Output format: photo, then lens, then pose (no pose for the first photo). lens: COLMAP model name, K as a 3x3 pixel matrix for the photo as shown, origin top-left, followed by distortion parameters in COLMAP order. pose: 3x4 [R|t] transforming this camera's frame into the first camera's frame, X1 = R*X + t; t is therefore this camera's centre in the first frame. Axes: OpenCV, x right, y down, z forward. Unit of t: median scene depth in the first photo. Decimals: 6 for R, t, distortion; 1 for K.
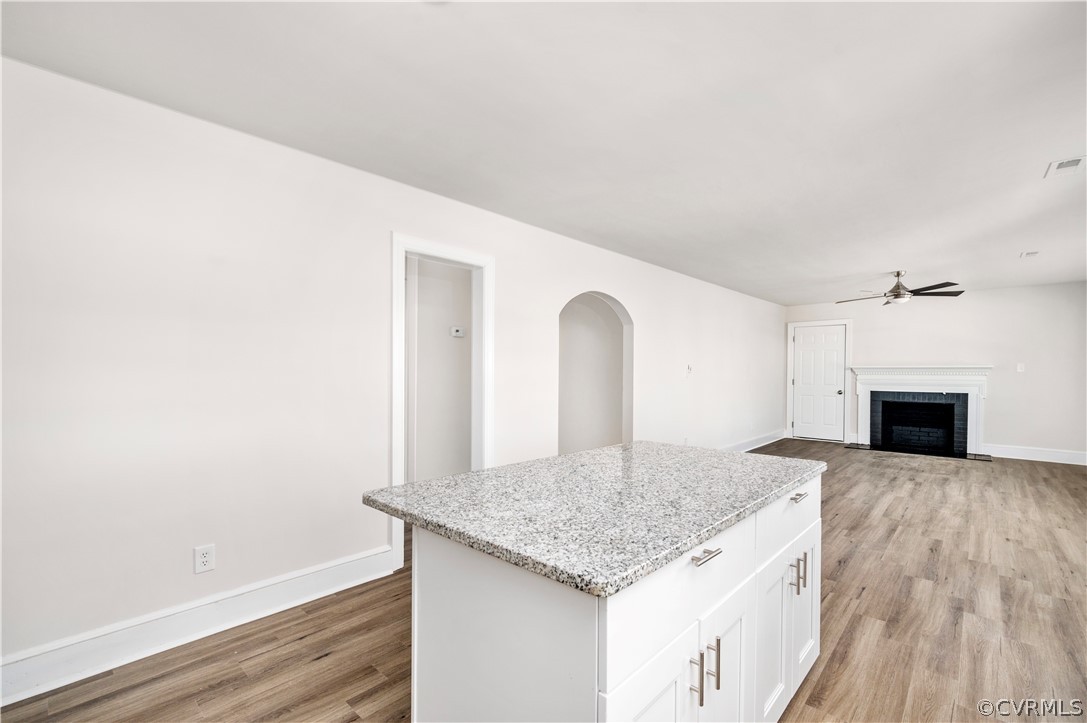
lens RADIAL K [[478.1, 0, 544.8], [0, 478.1, 373.0], [0, 0, 1]] dist [-0.003537, -0.000286]
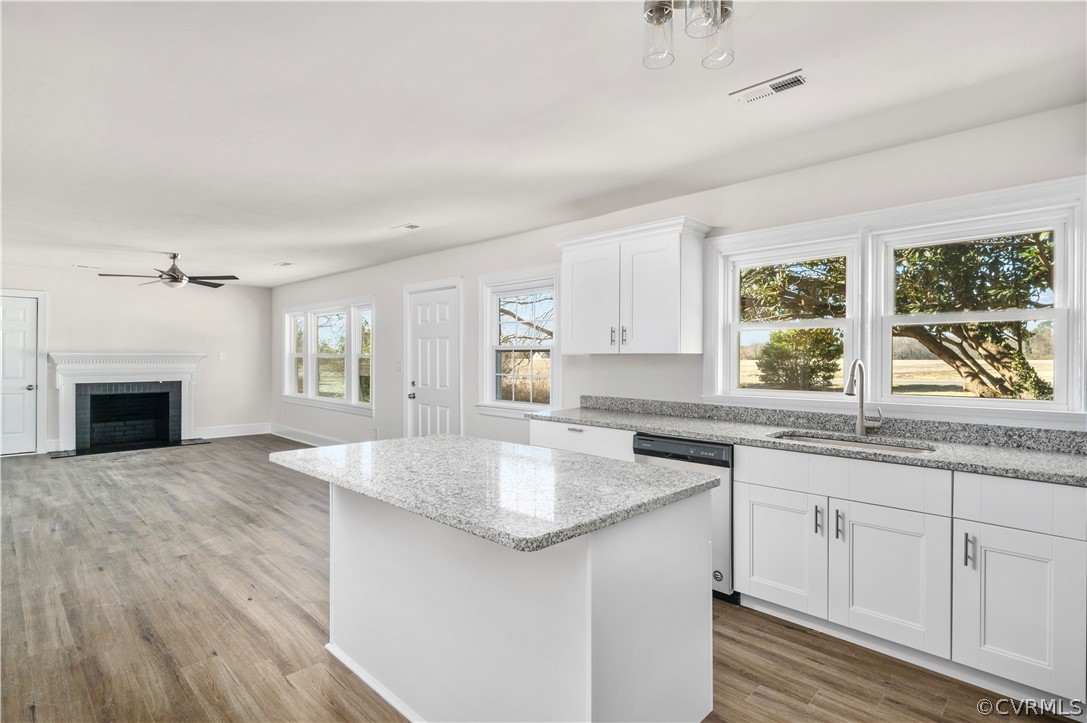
lens RADIAL K [[538.9, 0, 547.4], [0, 538.9, 357.9], [0, 0, 1]] dist [-0.001106, -0.000040]
pose [[0.028340, -0.001330, 0.999597, -0.243520], [0.003985, 0.999991, 0.001218, -0.004689], [-0.999590, 0.003949, 0.028345, 0.193753]]
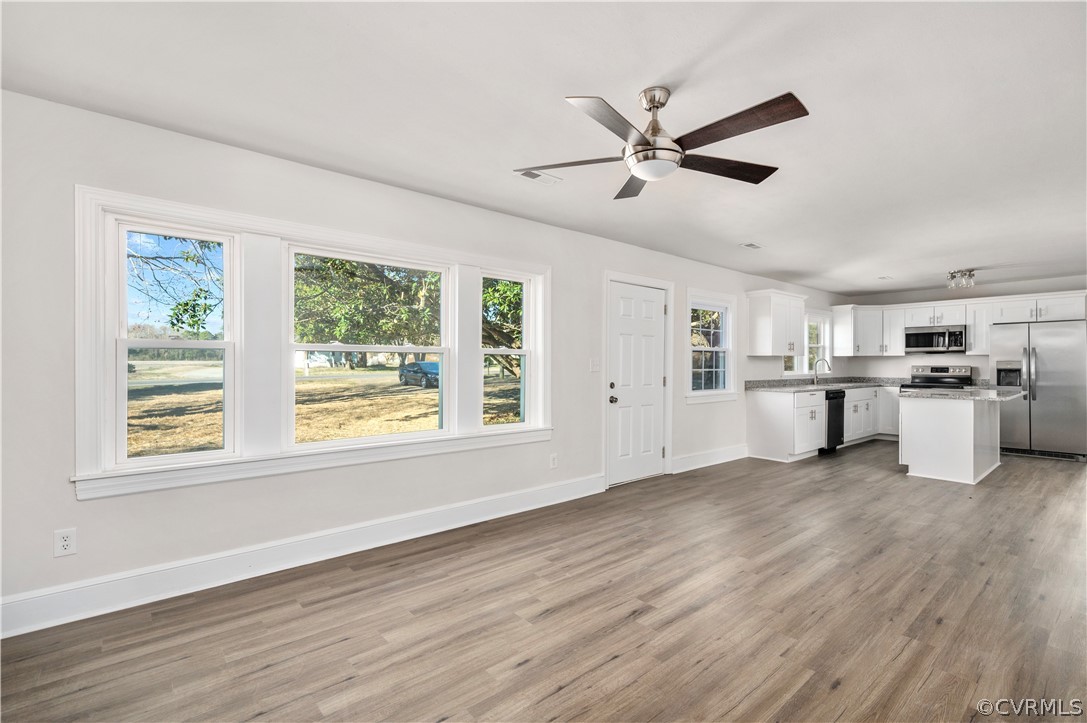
lens RADIAL K [[499.8, 0, 546.5], [0, 499.8, 362.7], [0, 0, 1]] dist [-0.003416, -0.000457]
pose [[-0.992308, -0.003397, 0.123749, 0.644477], [-0.002582, 0.999974, 0.006743, 0.001057], [-0.123768, 0.006372, -0.992291, 1.158979]]
